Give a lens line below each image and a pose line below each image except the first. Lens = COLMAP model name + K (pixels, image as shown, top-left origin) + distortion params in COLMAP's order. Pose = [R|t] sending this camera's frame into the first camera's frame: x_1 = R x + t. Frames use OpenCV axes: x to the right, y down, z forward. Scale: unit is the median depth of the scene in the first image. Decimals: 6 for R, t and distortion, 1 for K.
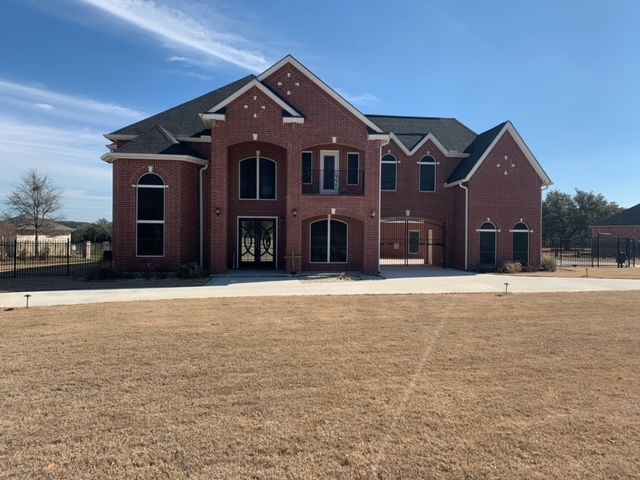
lens RADIAL K [[701.4, 0, 320.0], [0, 701.4, 240.0], [0, 0, 1]] dist [-0.003194, -0.006201]
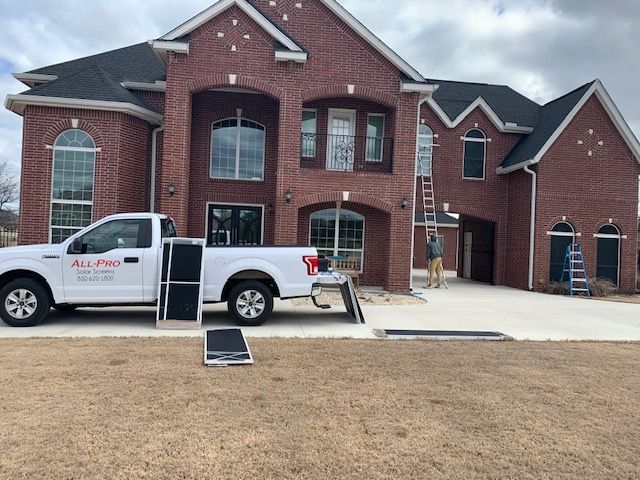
lens RADIAL K [[701.4, 0, 320.0], [0, 701.4, 240.0], [0, 0, 1]] dist [-0.003194, -0.006201]
pose [[0.999410, 0.034091, 0.004132, -0.006349], [-0.034043, 0.999356, -0.011356, 0.008841], [-0.004516, 0.011209, 0.999927, 0.300459]]
